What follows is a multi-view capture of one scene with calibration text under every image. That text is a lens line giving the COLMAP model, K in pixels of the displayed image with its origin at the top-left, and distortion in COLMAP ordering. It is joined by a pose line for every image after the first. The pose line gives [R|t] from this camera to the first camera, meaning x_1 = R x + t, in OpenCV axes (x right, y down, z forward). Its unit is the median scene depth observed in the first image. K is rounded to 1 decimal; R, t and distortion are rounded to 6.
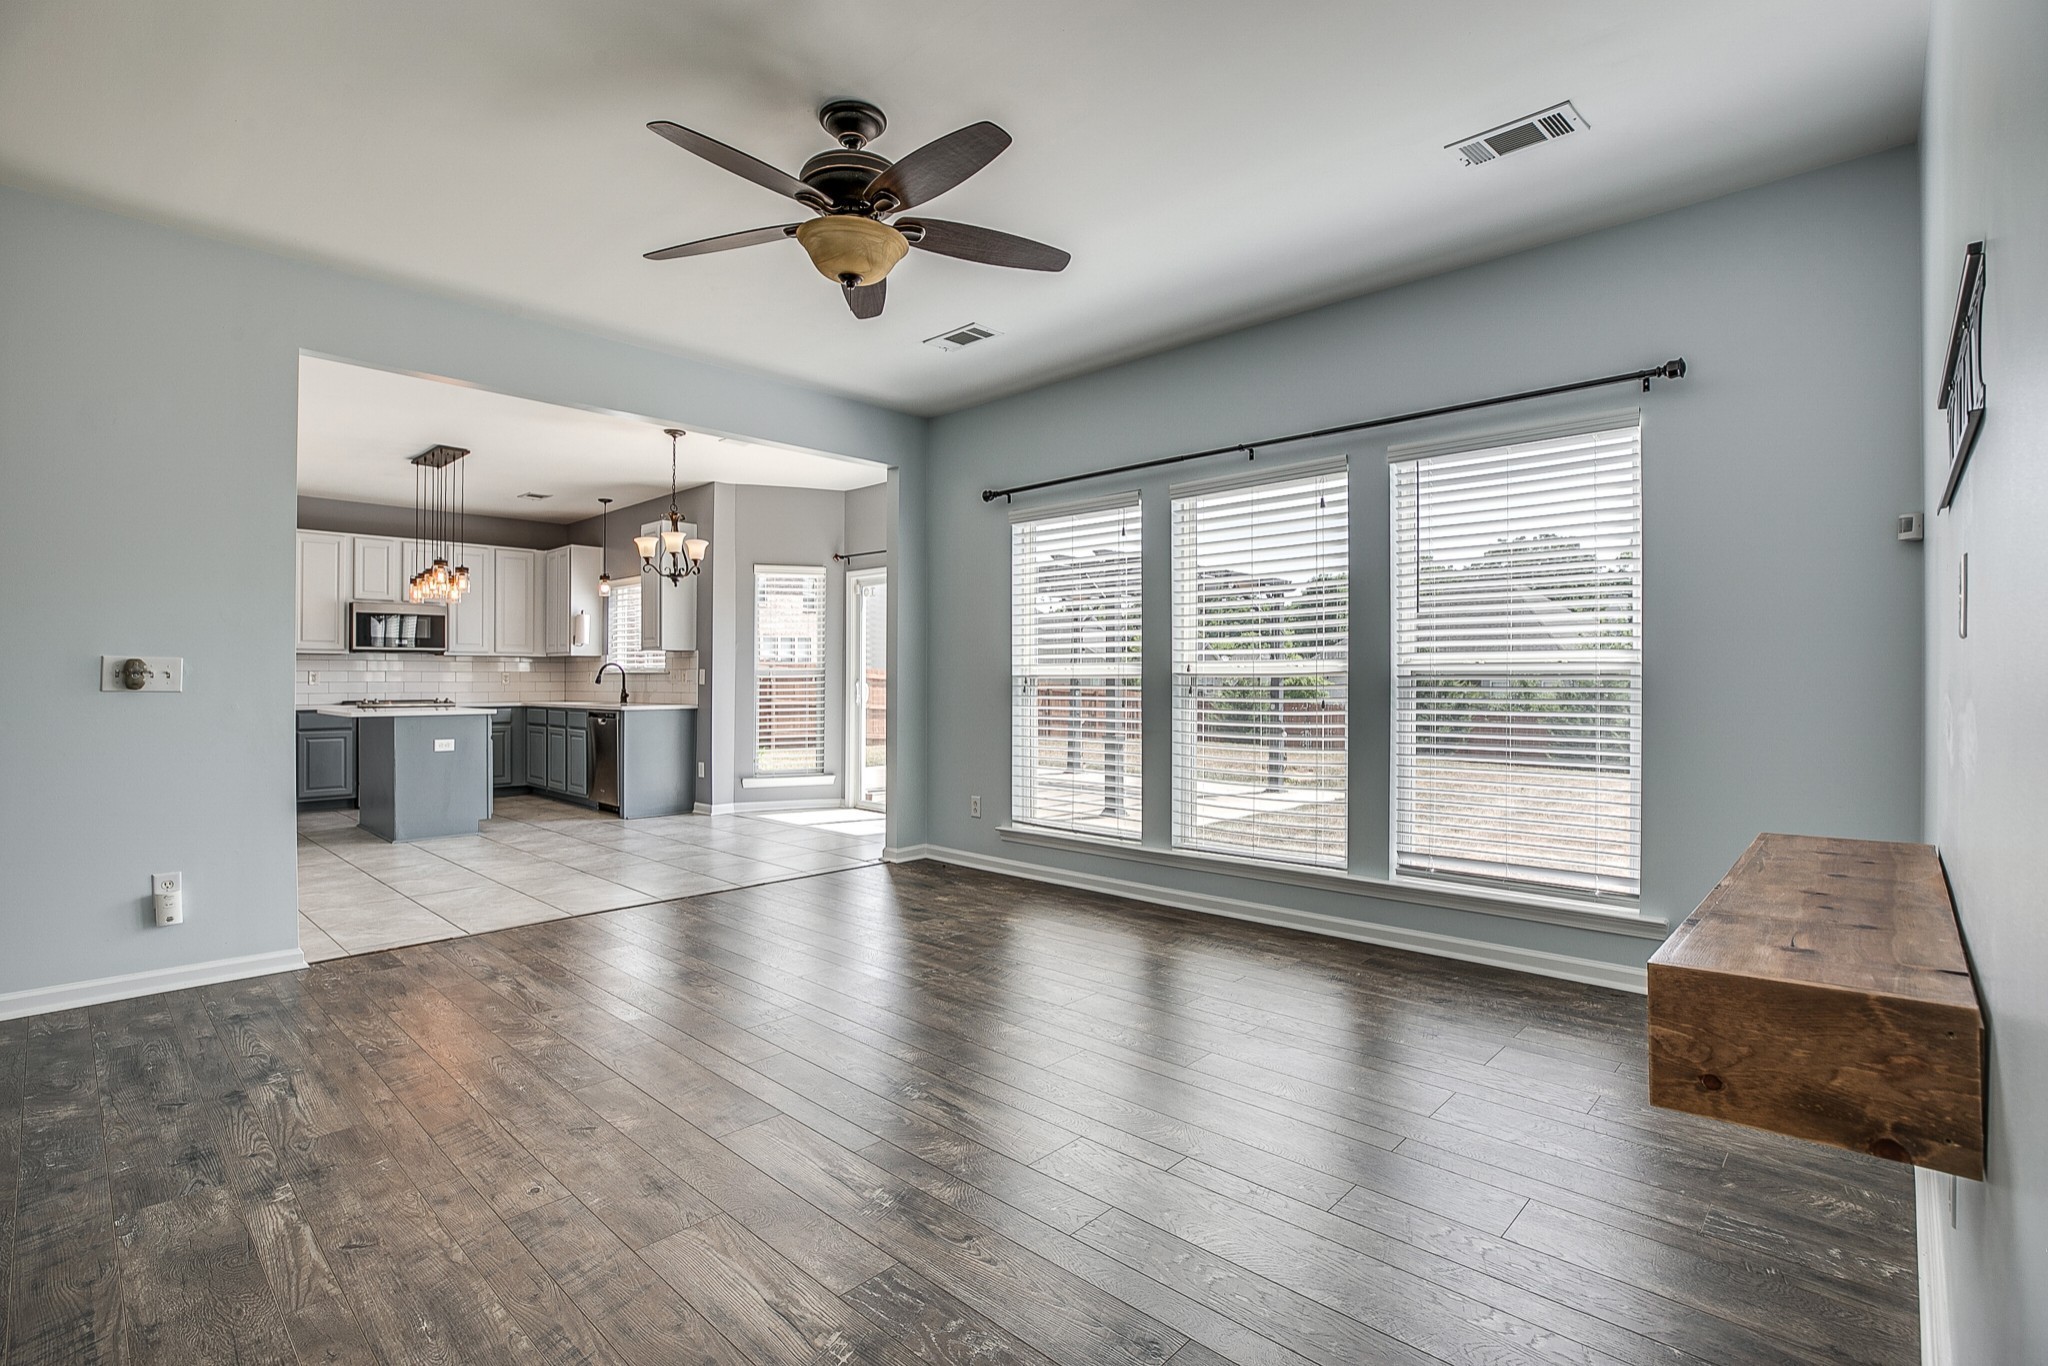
lens RADIAL K [[961.1, 0, 986.2], [0, 961.1, 680.0], [0, 0, 1]] dist [-0.002845, 0.000291]
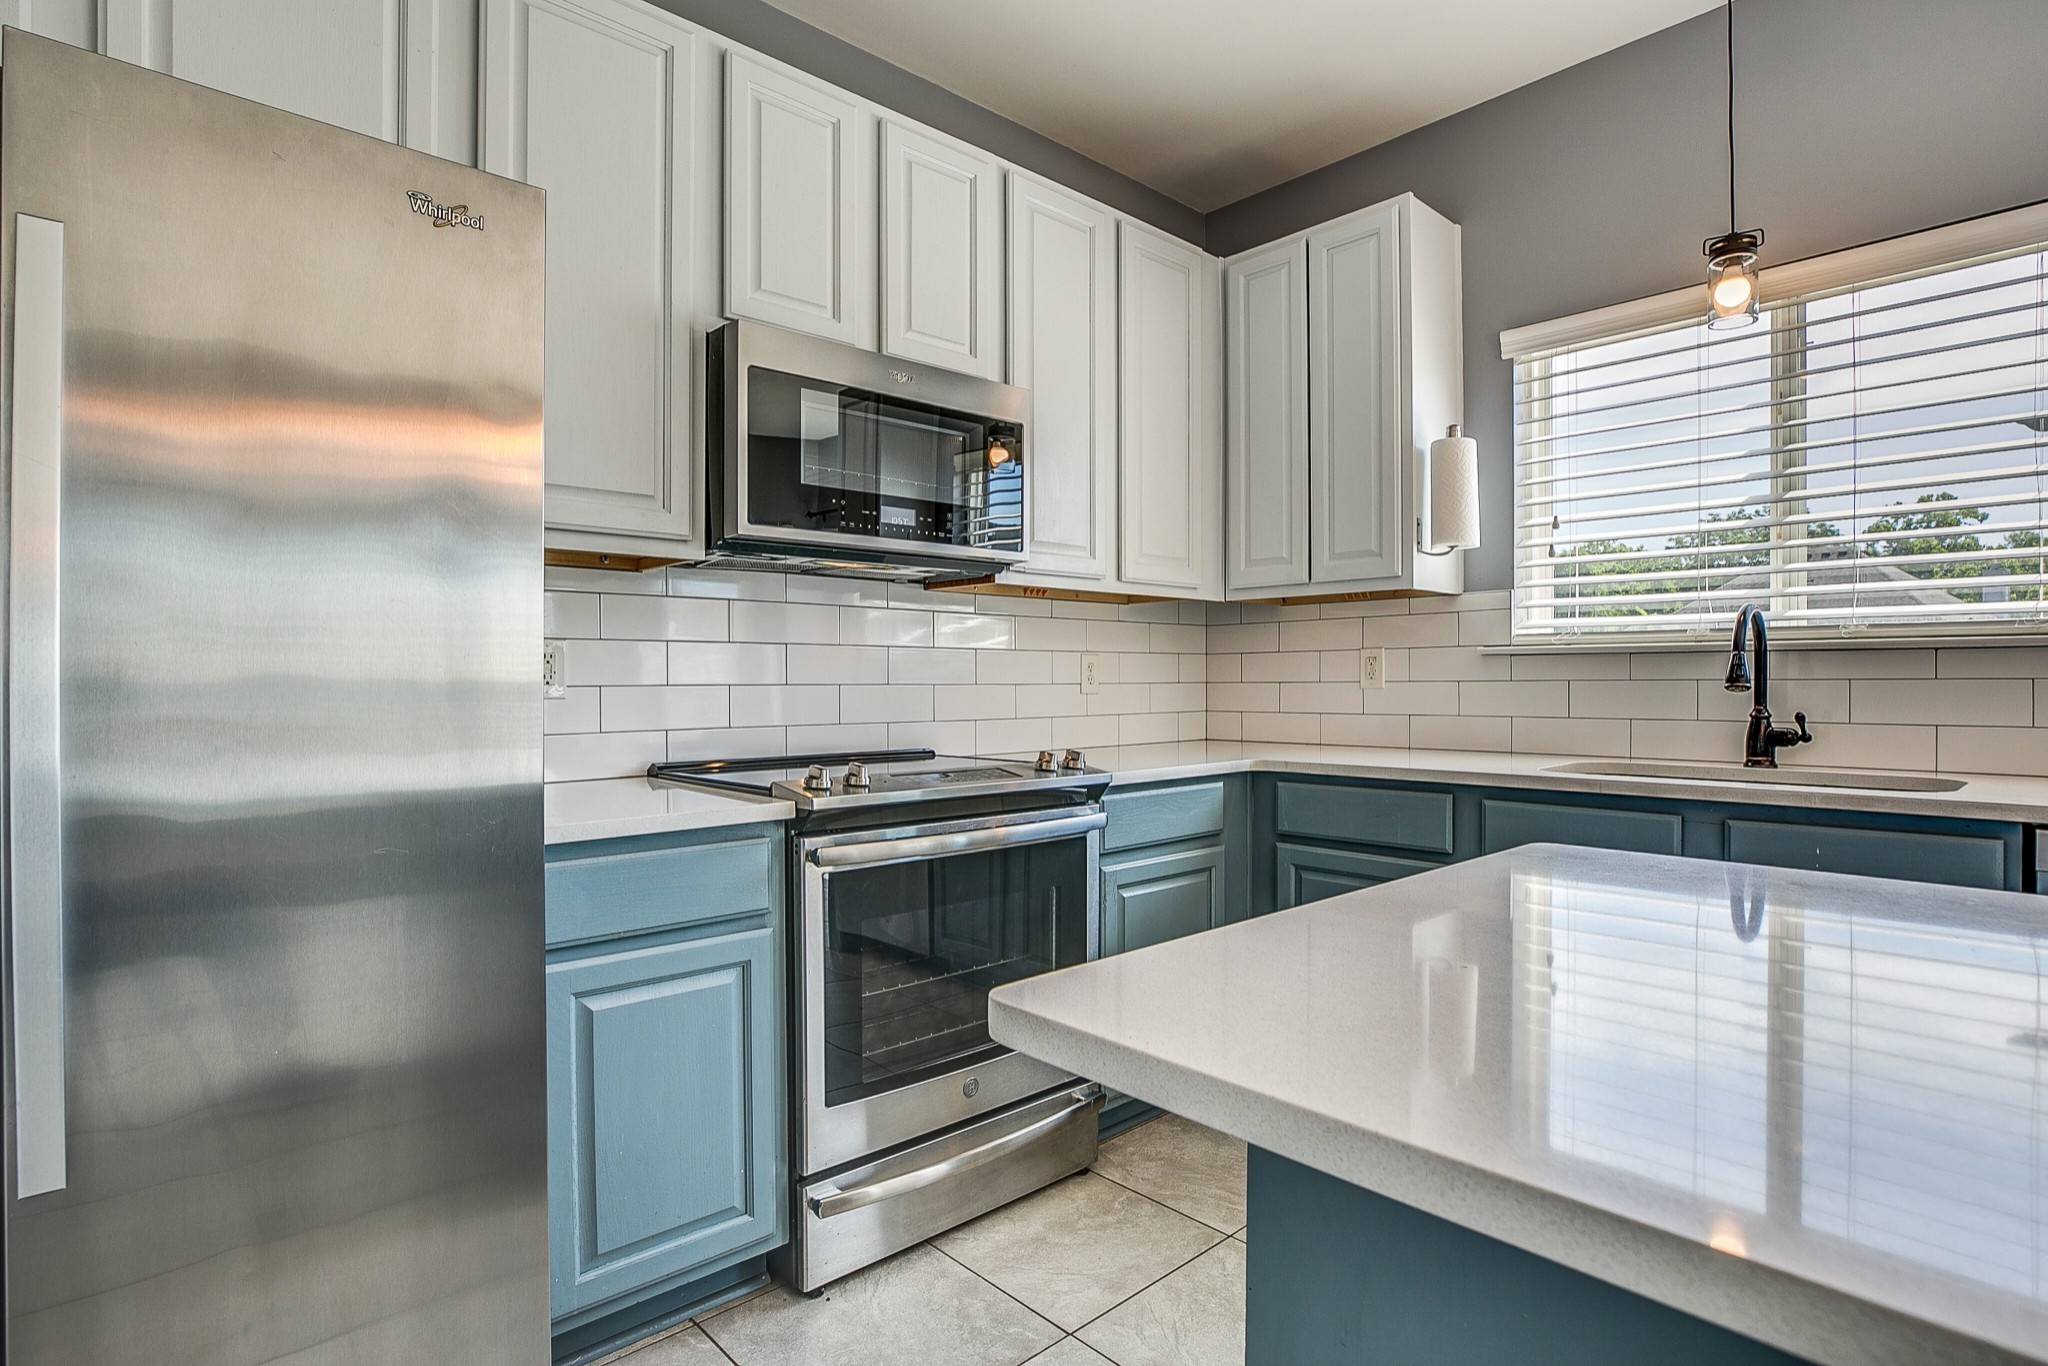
lens RADIAL K [[1033.1, 0, 1027.8], [0, 1033.1, 689.3], [0, 0, 1]] dist [-0.019836, 0.000092]
pose [[0.999899, -0.002502, -0.014022, -0.612073], [0.002545, 0.999992, 0.003026, 0.003035], [0.014014, -0.003061, 0.999897, 0.795177]]
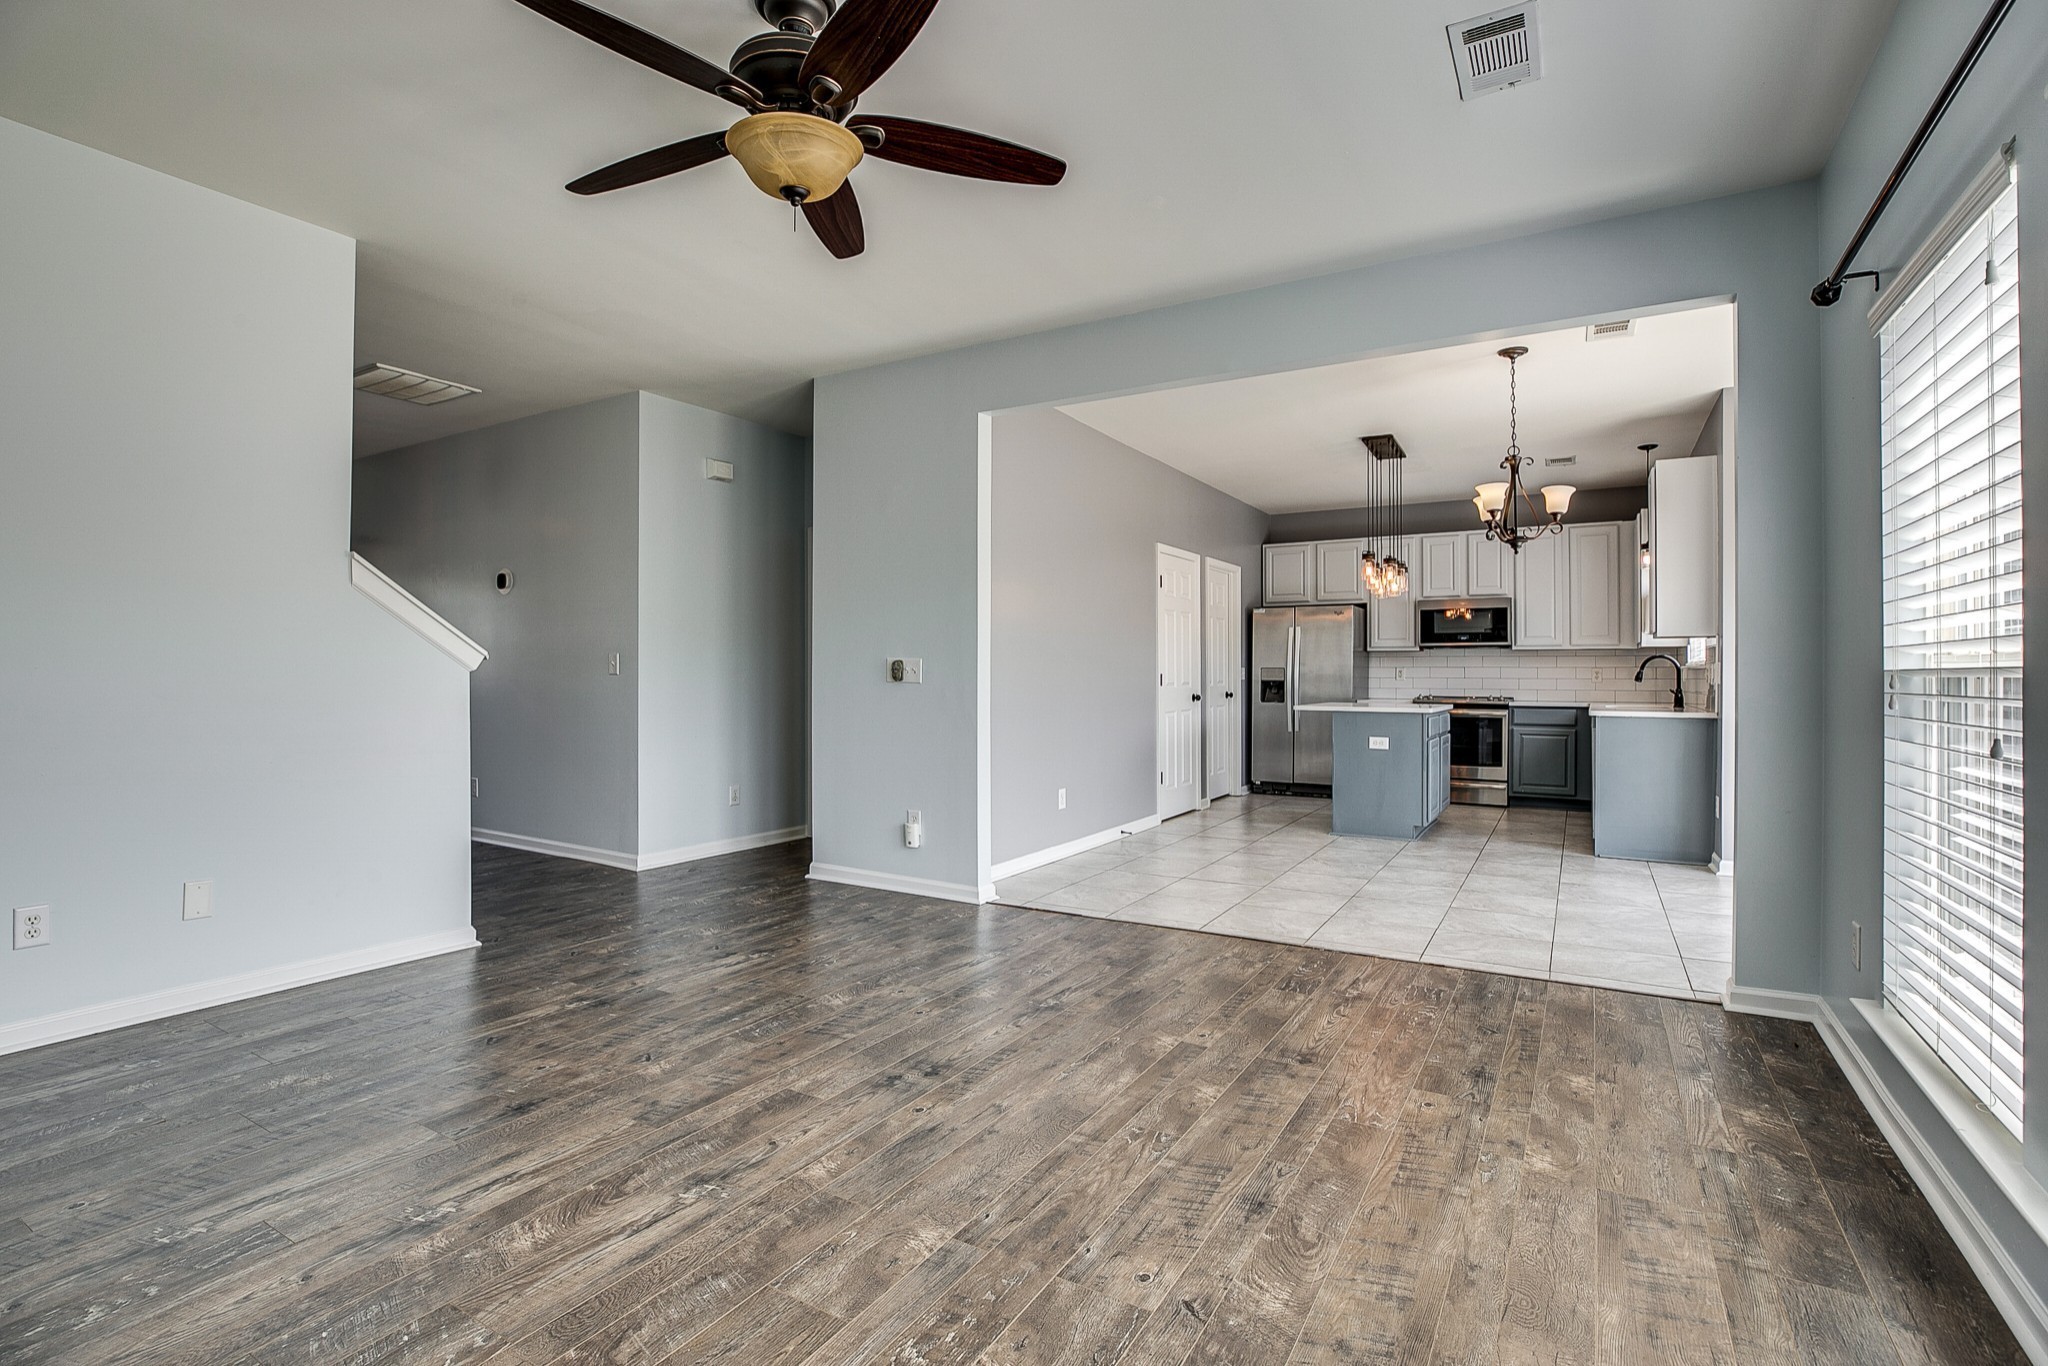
lens RADIAL K [[958.3, 0, 997.7], [0, 958.3, 648.6], [0, 0, 1]] dist [-0.040709, 0.012911]
pose [[0.235557, -0.024038, -0.971563, 0.236737], [-0.004499, 0.999656, -0.025824, -0.000929], [0.971850, 0.010455, 0.235368, 0.330408]]
